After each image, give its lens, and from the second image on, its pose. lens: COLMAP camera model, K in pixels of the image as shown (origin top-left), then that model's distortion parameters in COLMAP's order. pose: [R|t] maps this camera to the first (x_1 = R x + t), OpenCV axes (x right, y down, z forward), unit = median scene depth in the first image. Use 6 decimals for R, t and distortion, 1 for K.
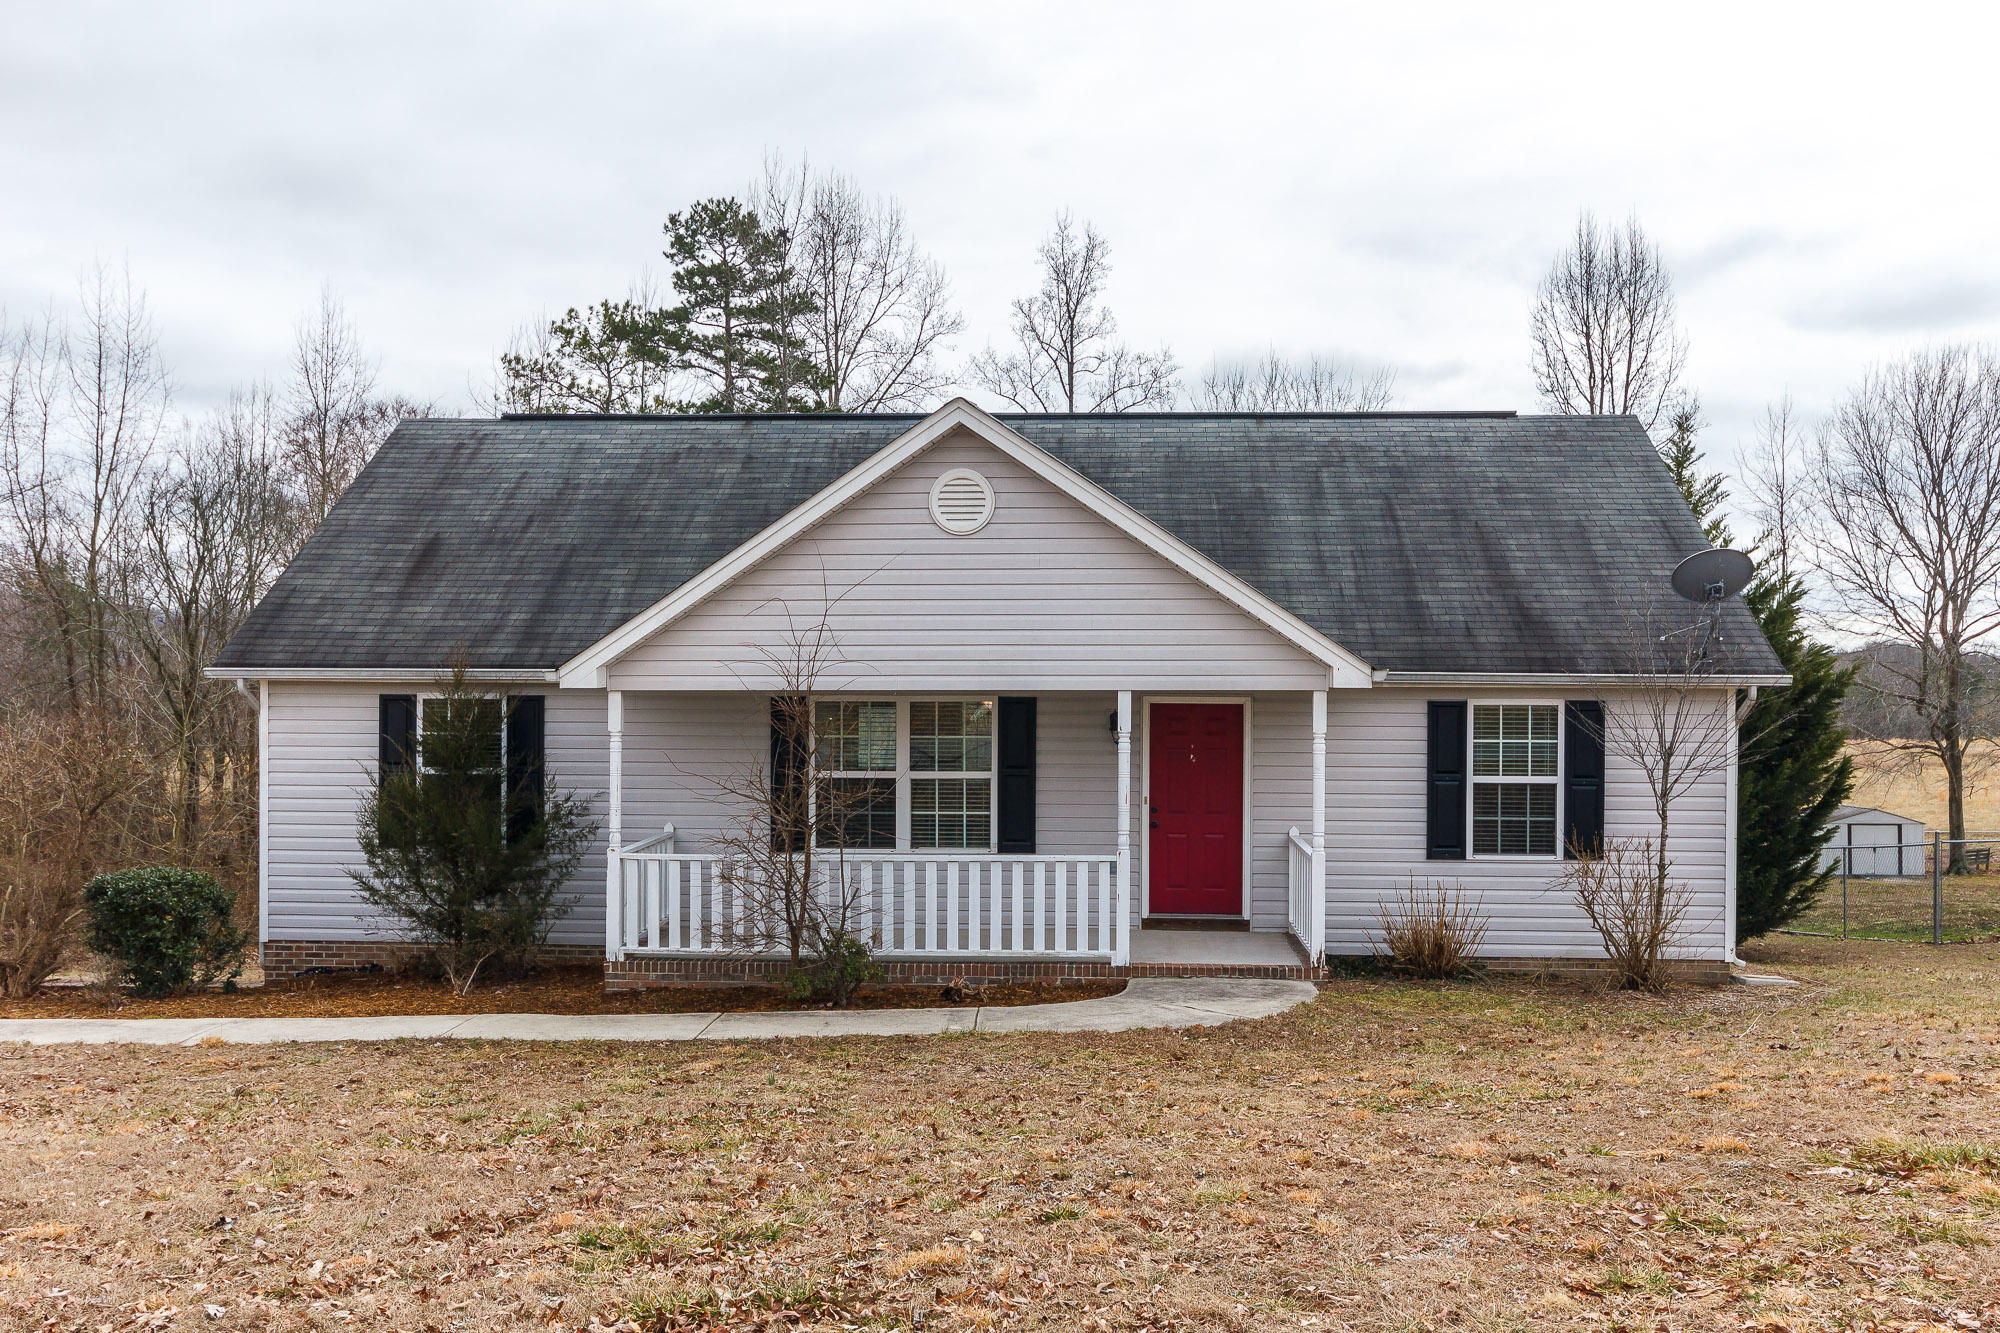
lens RADIAL K [[1817.2, 0, 1001.7], [0, 1817.2, 679.1], [0, 0, 1]] dist [0.005992, 0.000000]
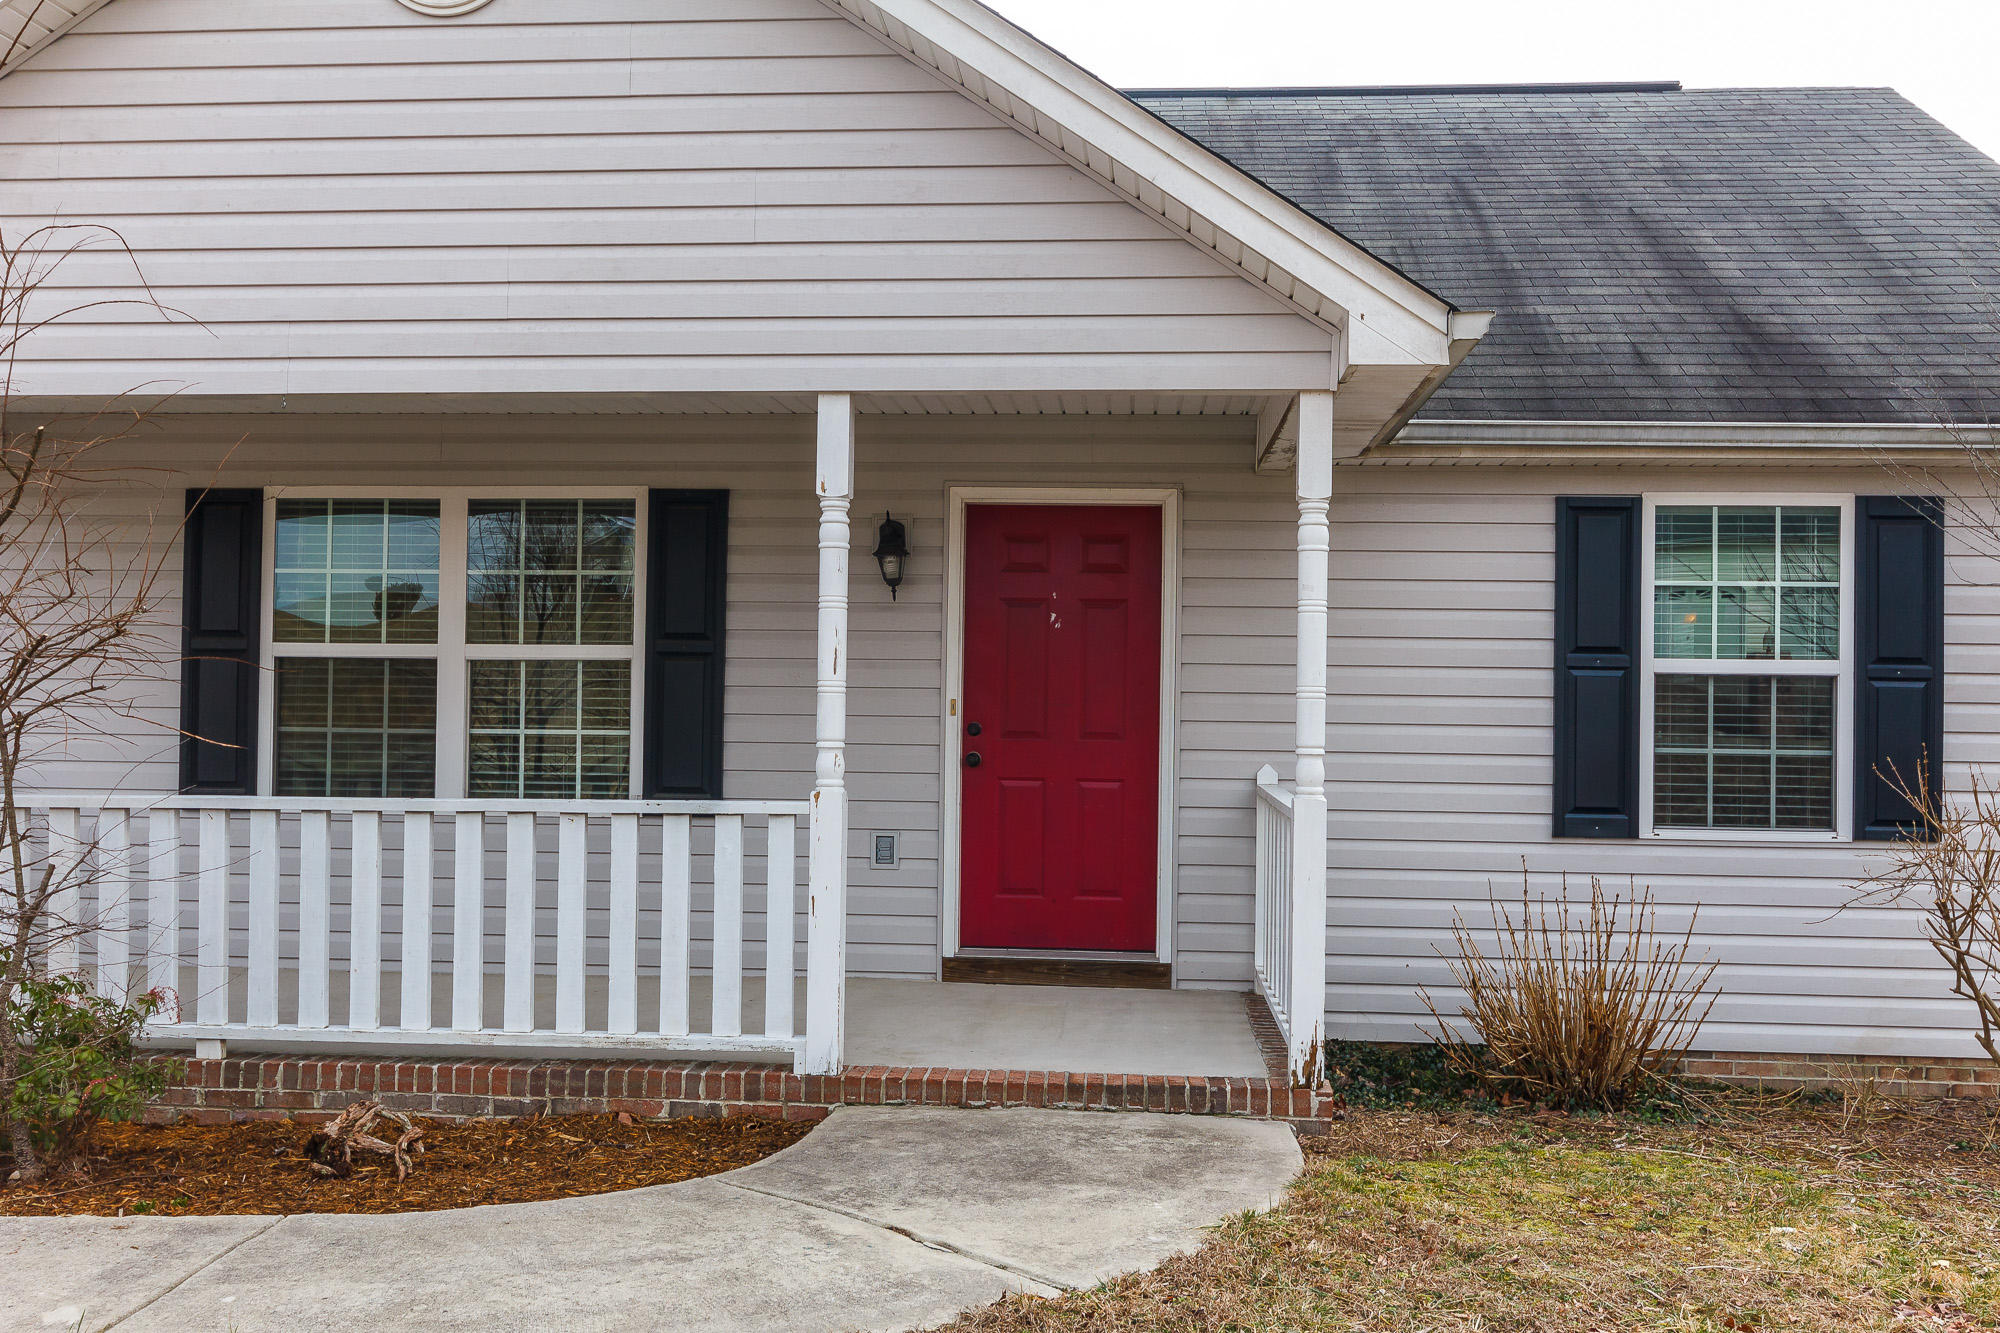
lens RADIAL K [[1817.2, 0, 1010.7], [0, 1817.2, 673.6], [0, 0, 1]] dist [0.005992, 0.000000]
pose [[0.999873, 0.010438, -0.012037, 0.100781], [-0.010739, 0.999625, -0.025192, 0.070539], [0.011769, 0.025318, 0.999610, 0.534076]]
